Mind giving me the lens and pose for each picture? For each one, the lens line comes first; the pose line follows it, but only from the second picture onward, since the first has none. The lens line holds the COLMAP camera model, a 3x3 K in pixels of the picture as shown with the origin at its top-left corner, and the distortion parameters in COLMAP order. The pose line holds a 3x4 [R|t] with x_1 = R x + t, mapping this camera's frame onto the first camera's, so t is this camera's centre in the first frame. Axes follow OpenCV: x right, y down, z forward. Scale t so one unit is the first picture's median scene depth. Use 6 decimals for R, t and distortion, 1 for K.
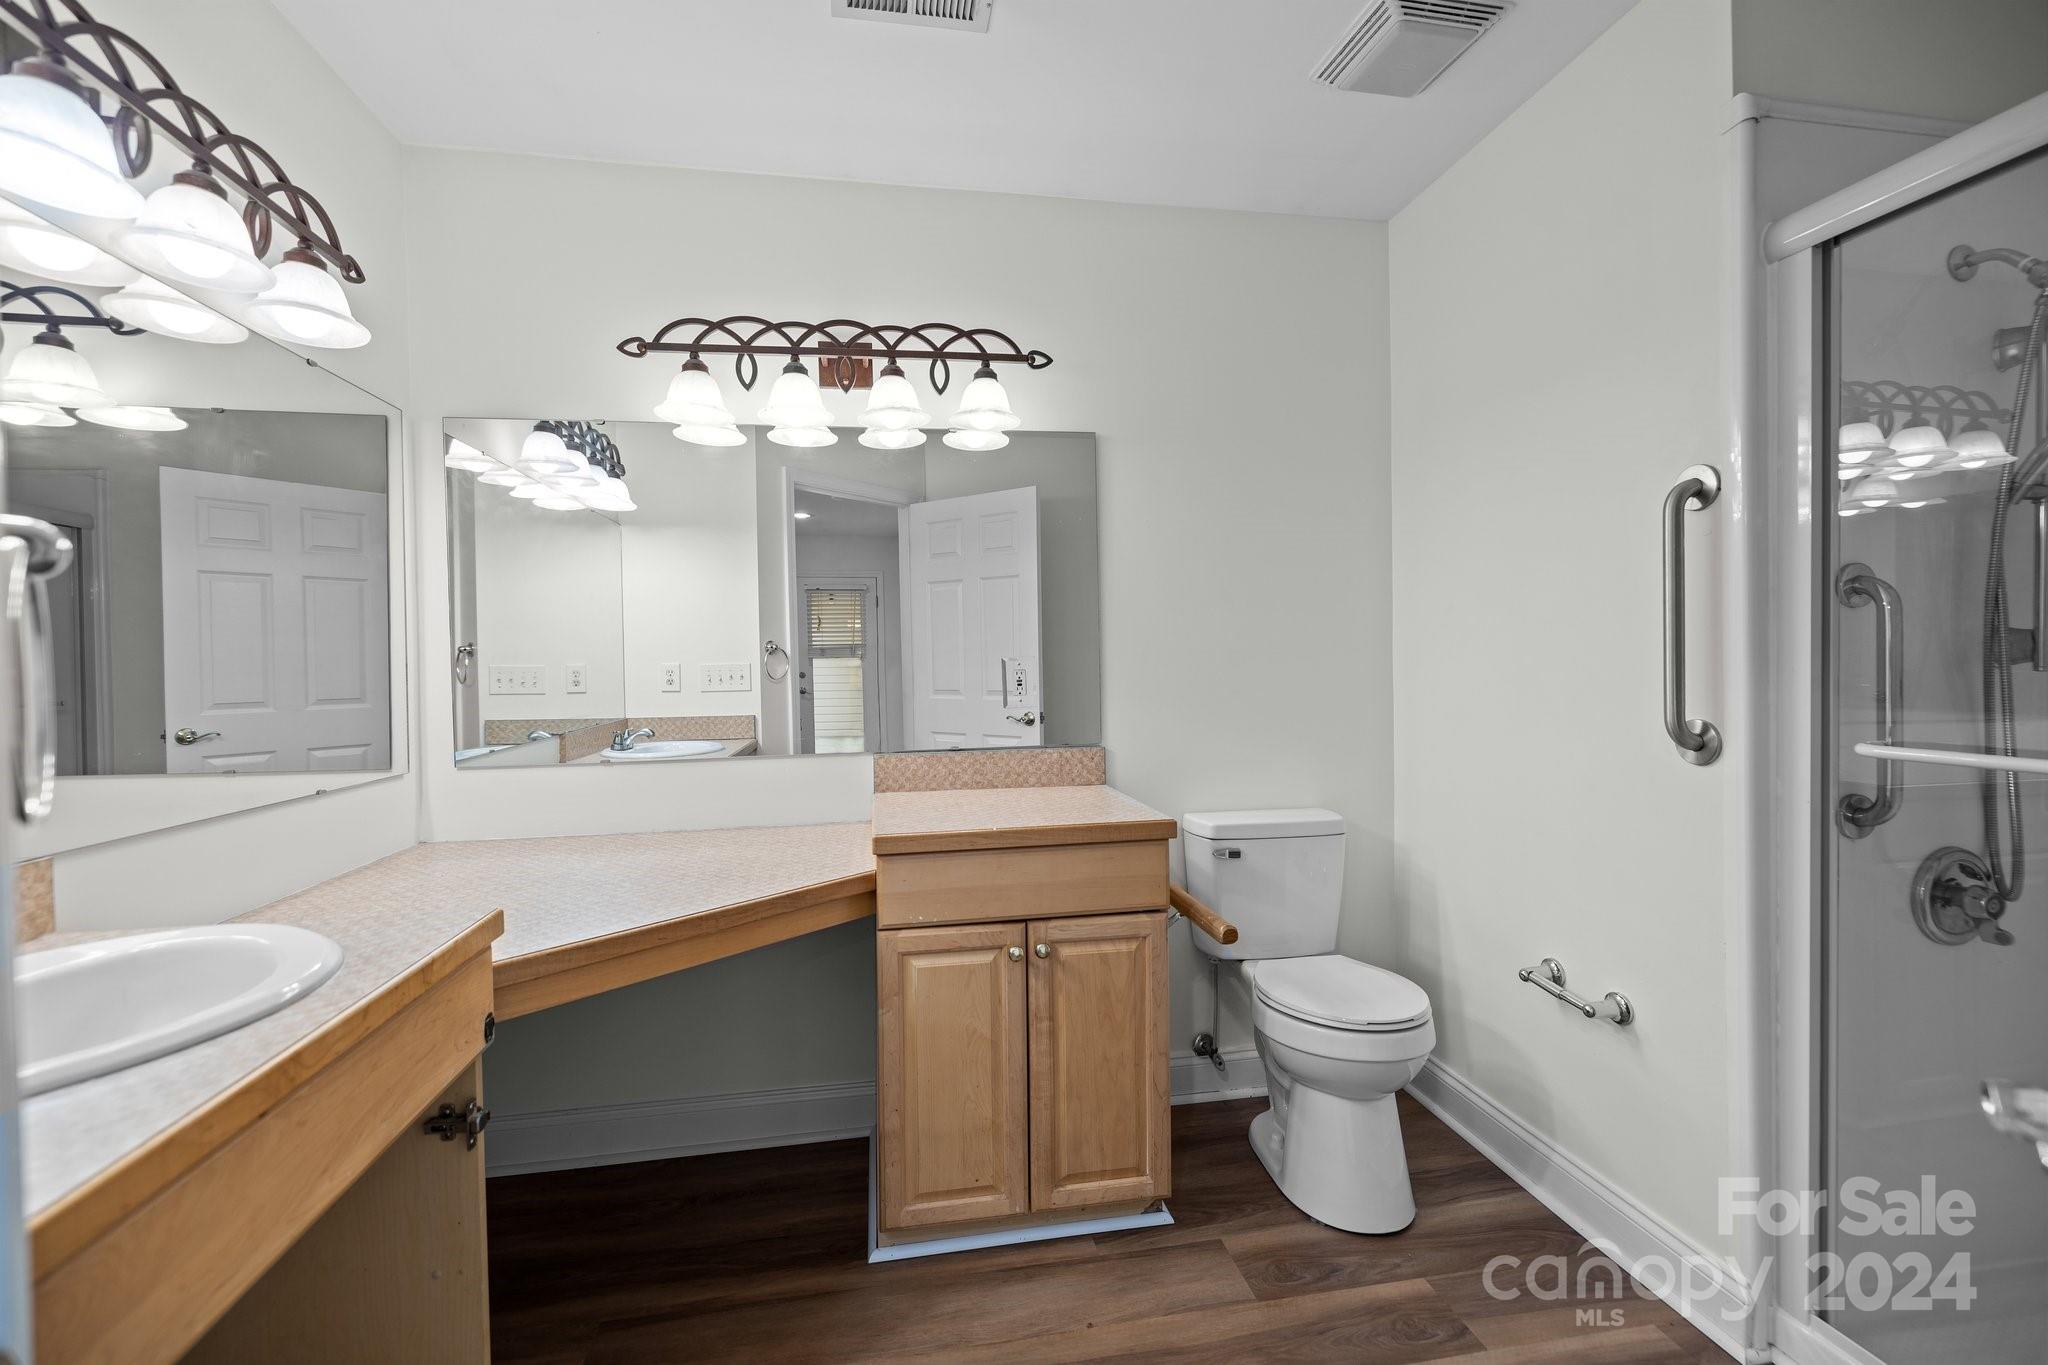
lens RADIAL K [[859.2, 0, 1018.3], [0, 859.2, 665.1], [0, 0, 1]] dist [0.000845, -0.000373]
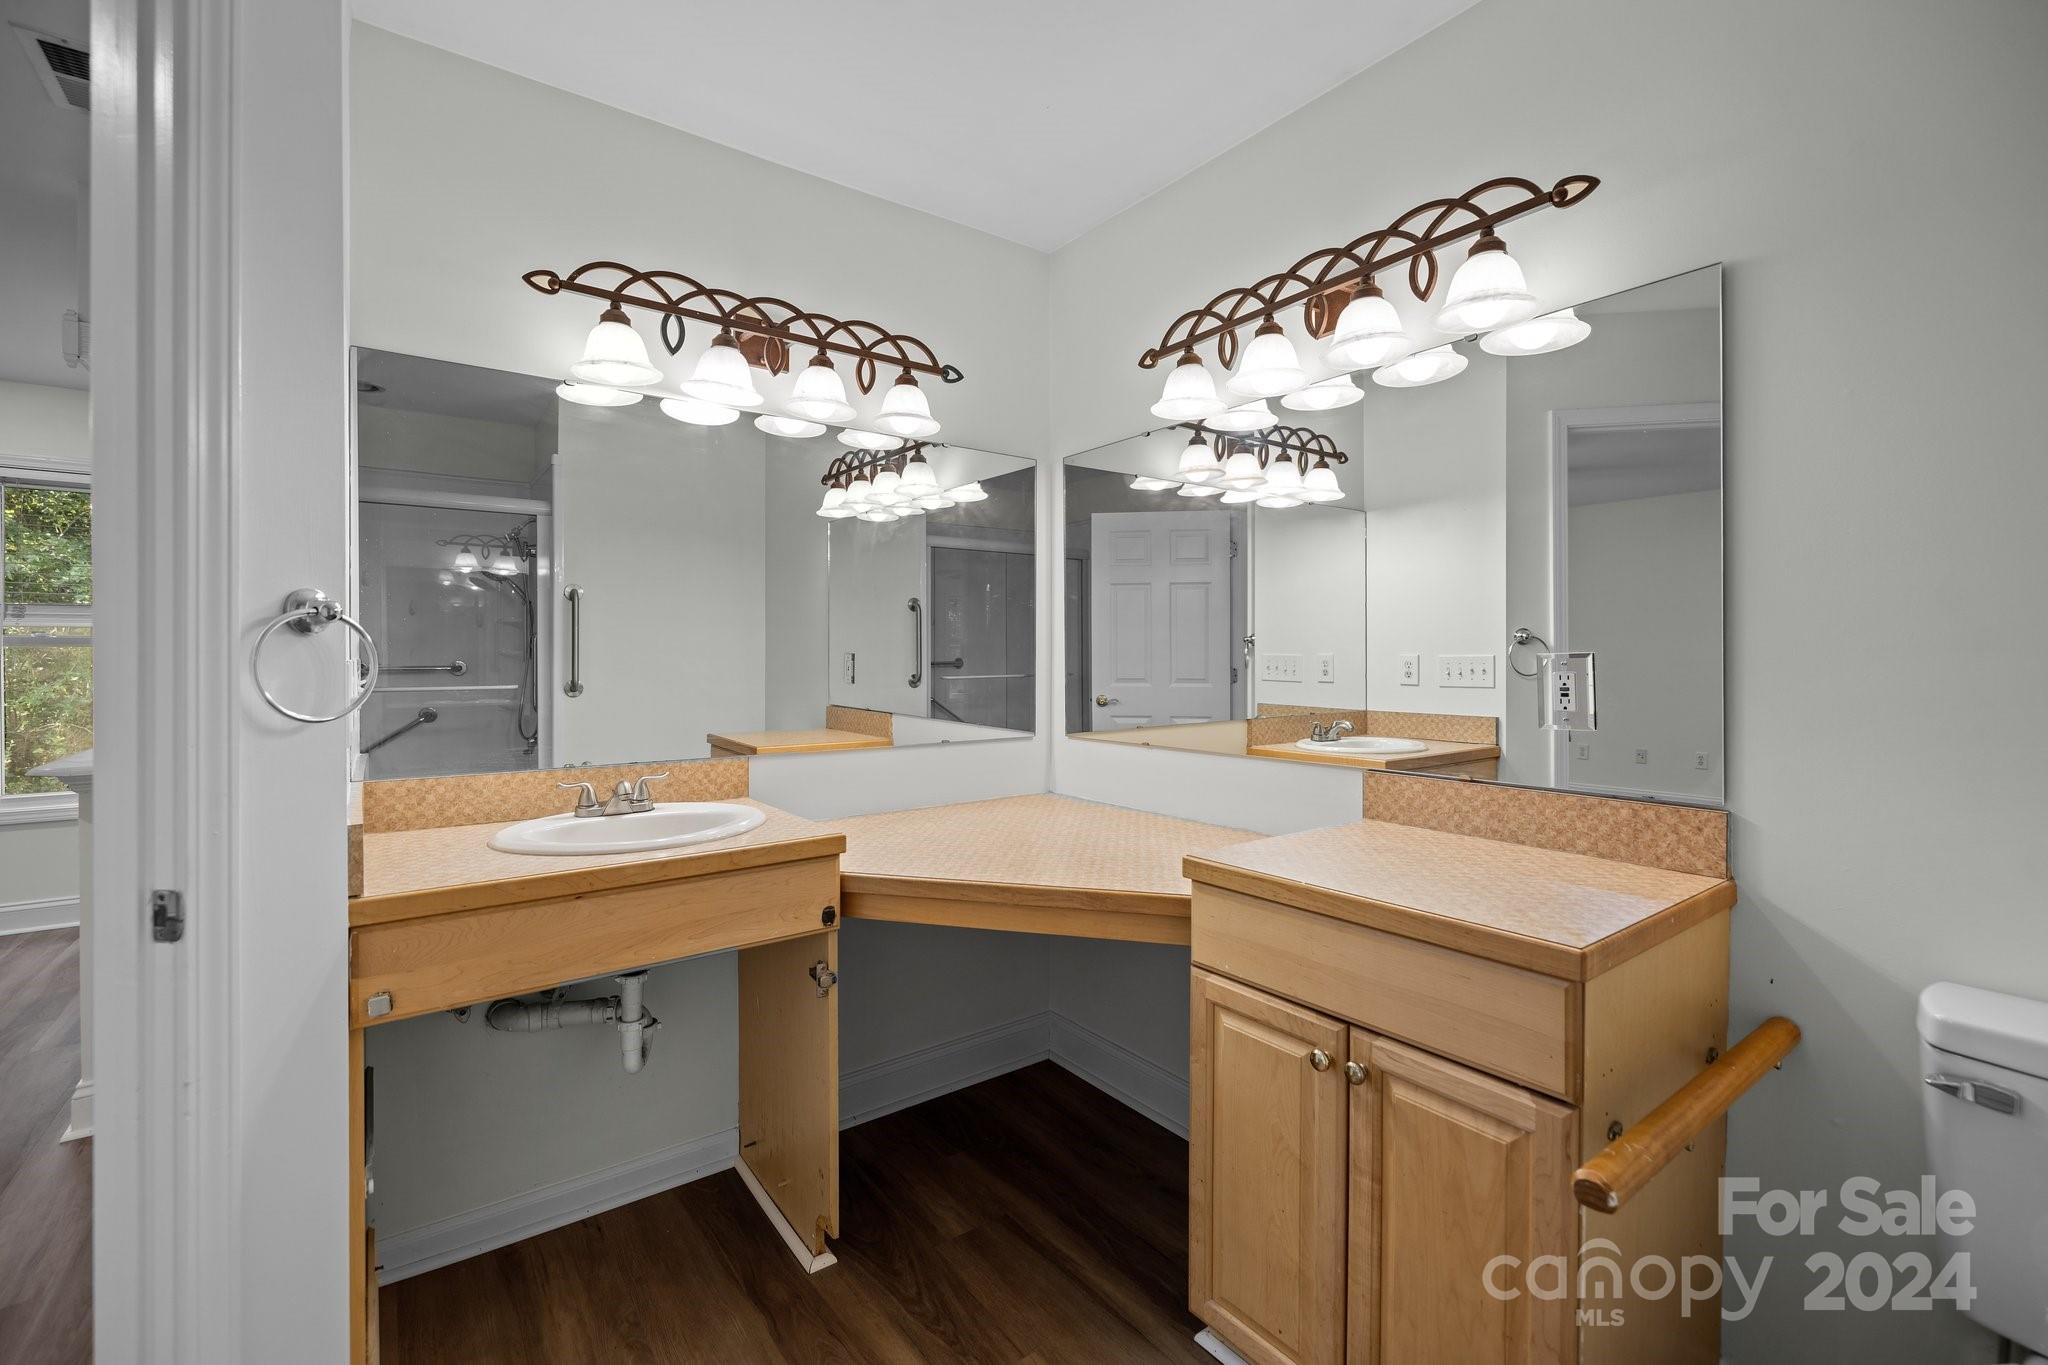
lens RADIAL K [[867.0, 0, 1022.0], [0, 867.0, 656.9], [0, 0, 1]] dist [-0.000126, -0.000446]
pose [[0.462762, 0.015805, -0.886342, 0.431096], [-0.012010, 0.999861, 0.011558, -0.009931], [0.886401, 0.005296, 0.462888, 0.354372]]
